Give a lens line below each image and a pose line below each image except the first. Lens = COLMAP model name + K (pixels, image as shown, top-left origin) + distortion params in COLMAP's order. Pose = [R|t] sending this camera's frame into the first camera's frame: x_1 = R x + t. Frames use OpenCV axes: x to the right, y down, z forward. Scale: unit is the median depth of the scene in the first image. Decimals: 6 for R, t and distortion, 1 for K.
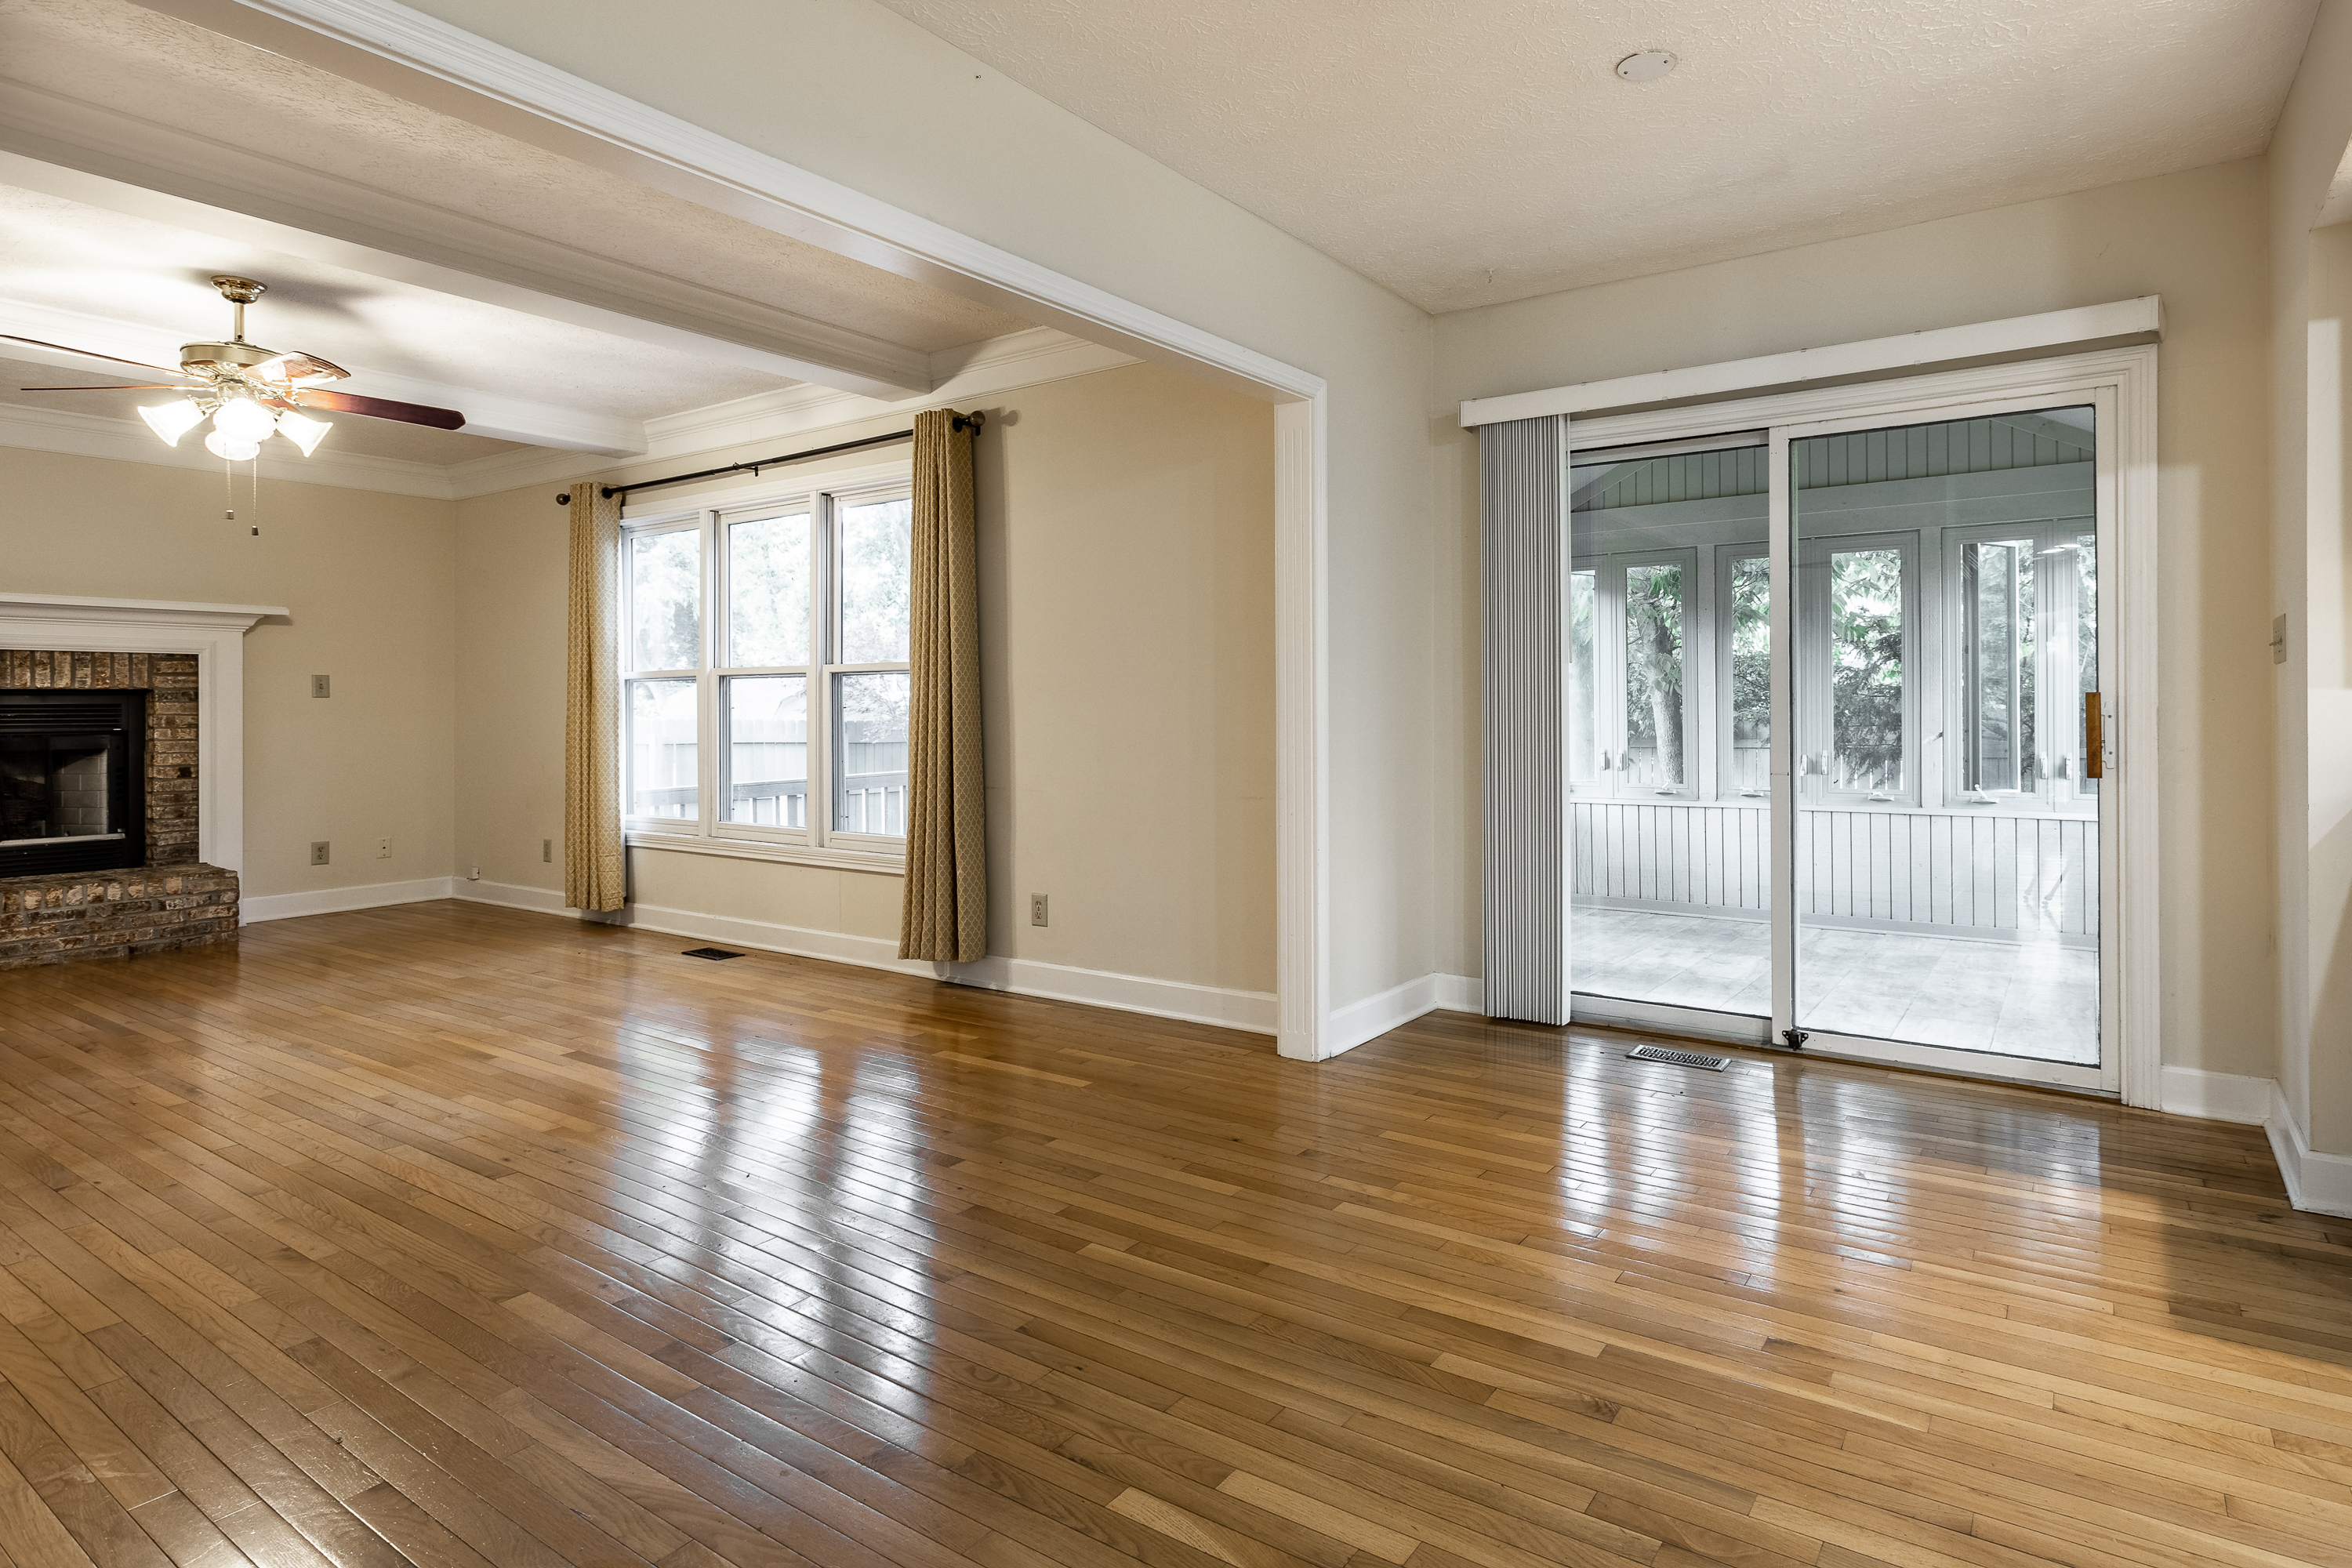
lens RADIAL K [[1243.6, 0, 1253.6], [0, 1243.6, 697.8], [0, 0, 1]] dist [0.006728, 0.001818]
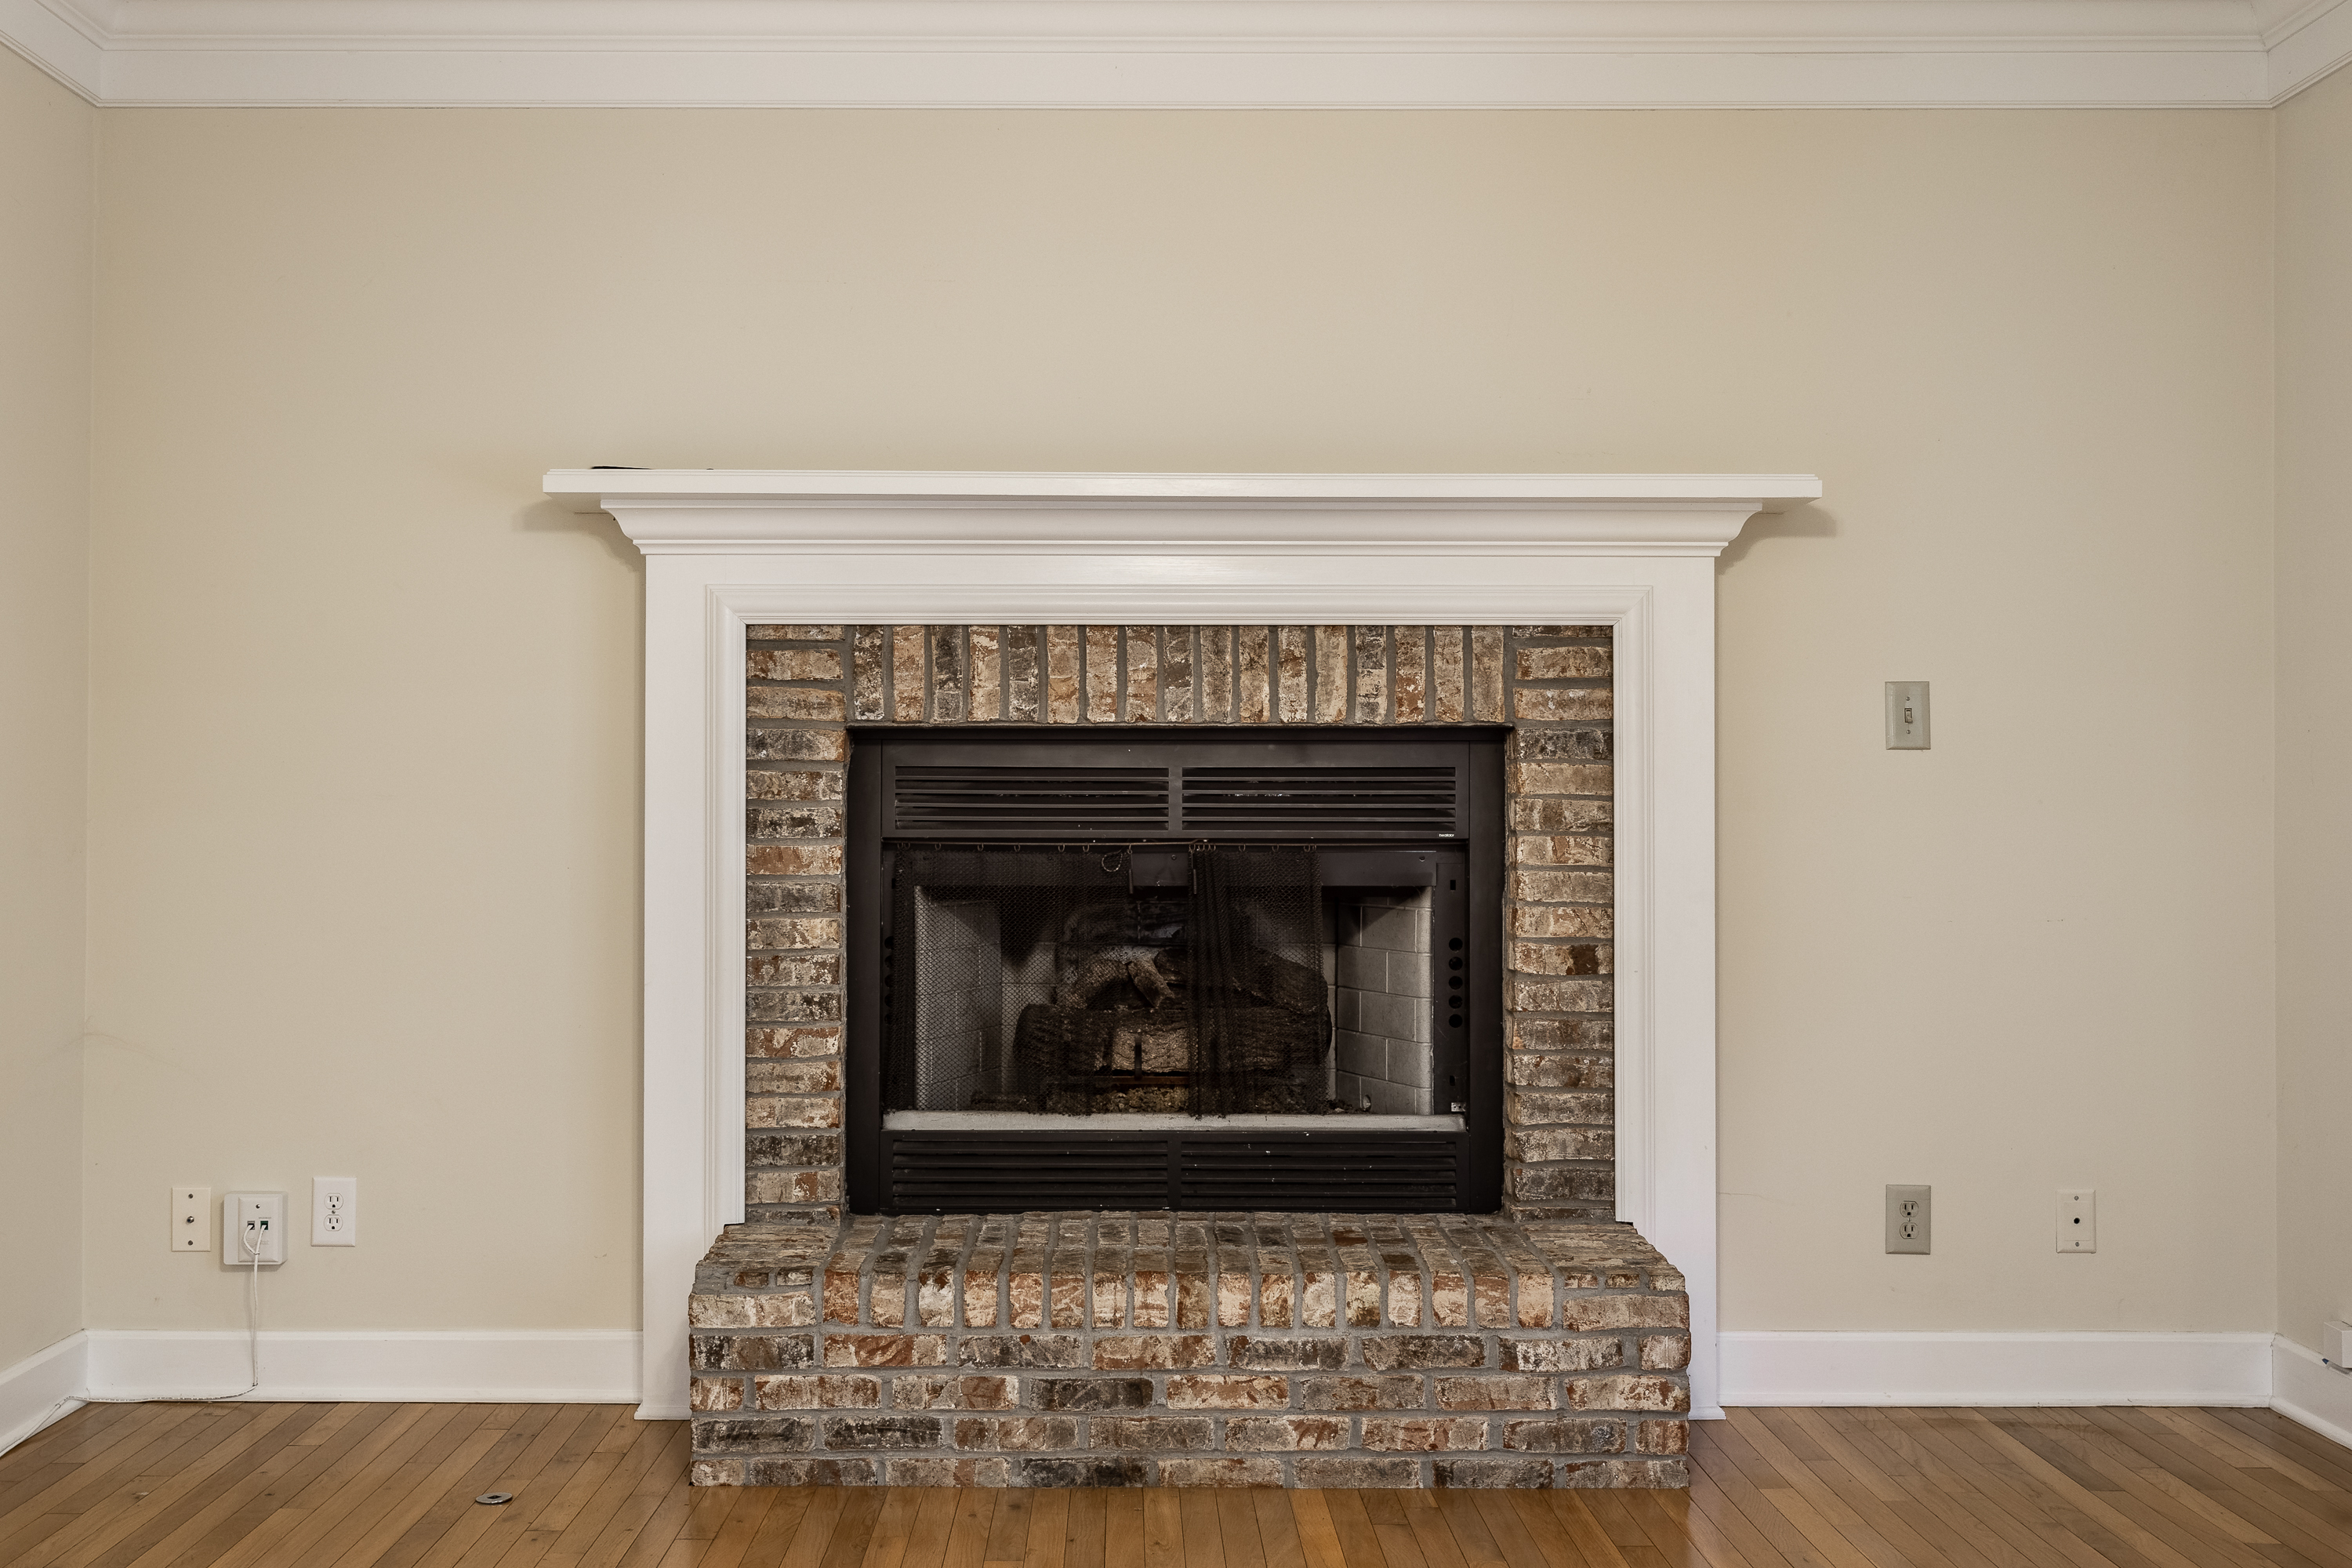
lens RADIAL K [[2399.2, 0, 1176.5], [0, 2399.2, 783.9], [0, 0, 1]] dist [0.026455, 0.000000]
pose [[0.568058, 0.000879, -0.822988, -0.369183], [-0.001713, 0.999999, -0.000115, 0.010172], [0.822987, 0.001475, 0.568059, 0.530803]]
